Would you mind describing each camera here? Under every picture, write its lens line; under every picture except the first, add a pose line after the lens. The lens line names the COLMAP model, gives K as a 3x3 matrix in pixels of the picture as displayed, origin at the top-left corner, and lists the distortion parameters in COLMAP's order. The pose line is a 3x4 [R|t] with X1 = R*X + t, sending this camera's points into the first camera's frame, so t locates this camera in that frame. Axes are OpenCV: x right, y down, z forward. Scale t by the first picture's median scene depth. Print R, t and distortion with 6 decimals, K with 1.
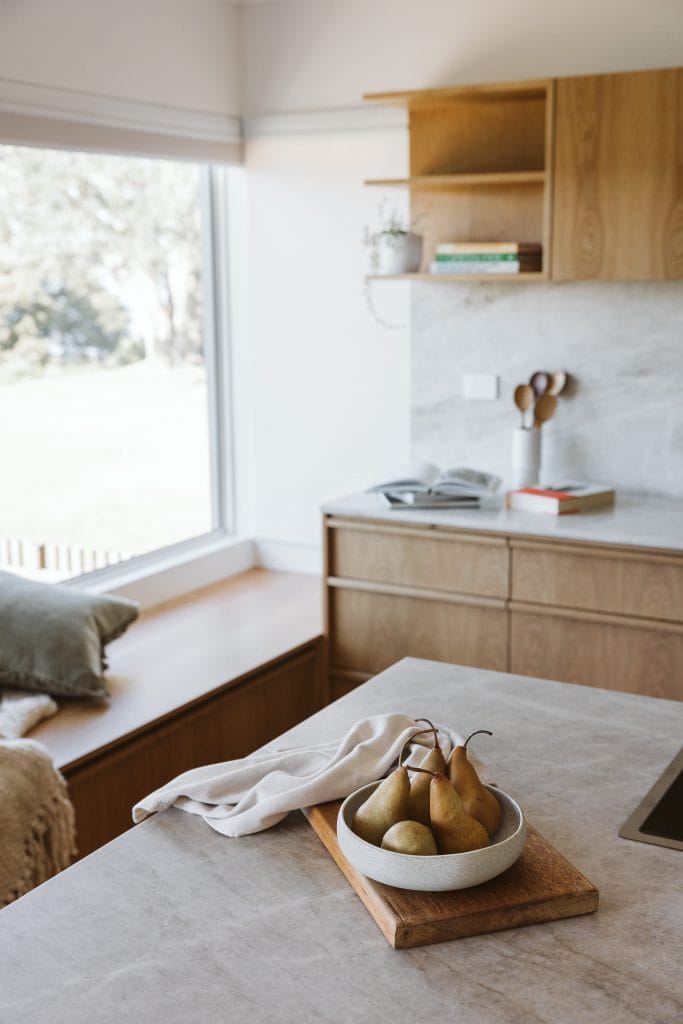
lens RADIAL K [[1256.5, 0, 351.0], [0, 1256.5, 512.6], [0, 0, 1]] dist [0.056423, 0.000000]
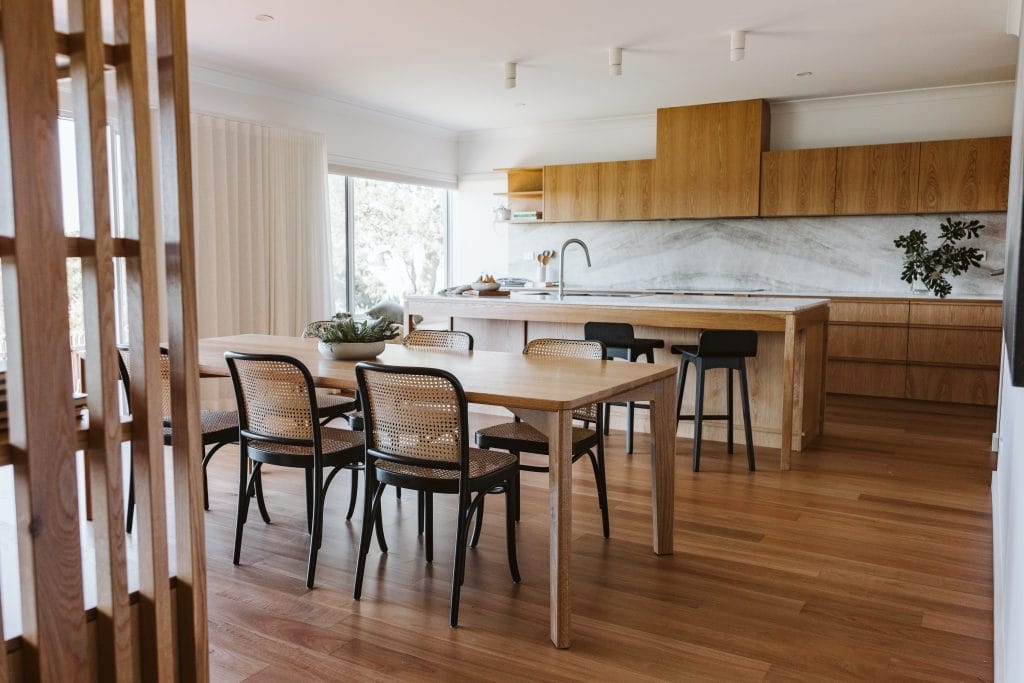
lens RADIAL K [[801.0, 0, 507.7], [0, 801.0, 346.0], [0, 0, 1]] dist [0.008462, -0.000795]
pose [[0.999753, 0.016178, -0.015261, 0.088824], [-0.017518, 0.995582, -0.092251, 0.344930], [0.013702, 0.092496, 0.995619, -1.111990]]
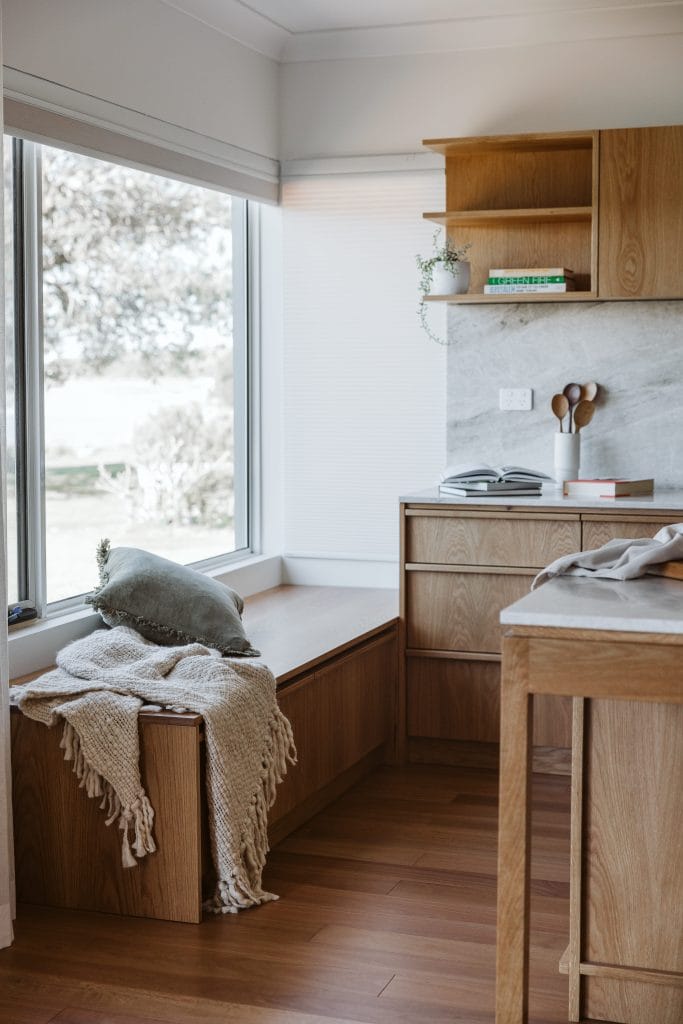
lens RADIAL K [[1533.1, 0, 338.4], [0, 1533.1, 509.5], [0, 0, 1]] dist [0.030529, 0.000000]
pose [[0.986678, -0.009487, 0.162407, -0.288423], [0.026465, 0.994360, -0.102698, 0.138911], [-0.160517, 0.105628, 0.981365, -0.308390]]
